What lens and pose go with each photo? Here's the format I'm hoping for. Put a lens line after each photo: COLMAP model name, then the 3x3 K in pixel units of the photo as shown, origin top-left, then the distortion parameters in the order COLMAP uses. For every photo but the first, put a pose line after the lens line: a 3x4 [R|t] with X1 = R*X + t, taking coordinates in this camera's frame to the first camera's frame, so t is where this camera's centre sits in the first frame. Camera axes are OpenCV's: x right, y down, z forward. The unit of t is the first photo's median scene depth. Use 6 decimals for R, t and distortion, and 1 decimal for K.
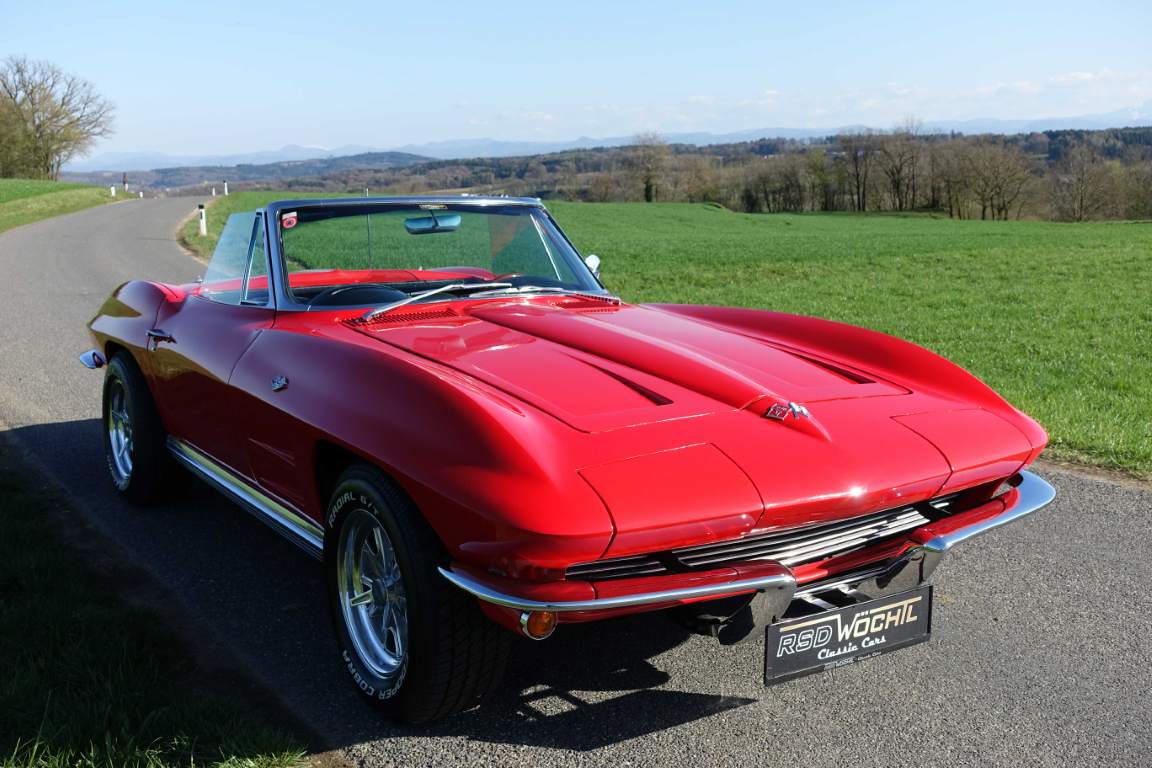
lens RADIAL K [[1201.2, 0, 574.9], [0, 1201.2, 383.8], [0, 0, 1]] dist [-0.006279, 0.000000]
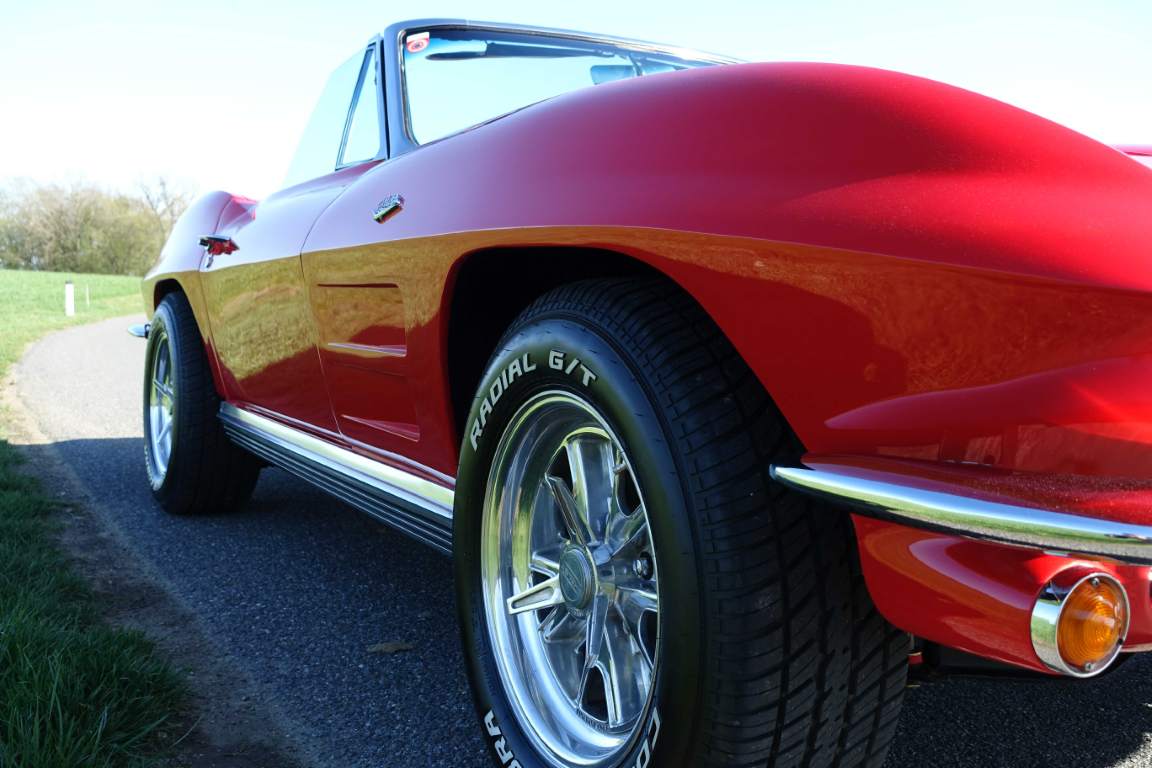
lens RADIAL K [[1201.2, 0, 572.7], [0, 1201.2, 389.0], [0, 0, 1]] dist [-0.006279, 0.000000]
pose [[0.995041, 0.035047, -0.093083, -0.124751], [-0.044099, 0.994304, -0.097032, 0.146696], [0.089152, 0.100656, 0.990919, 0.546831]]
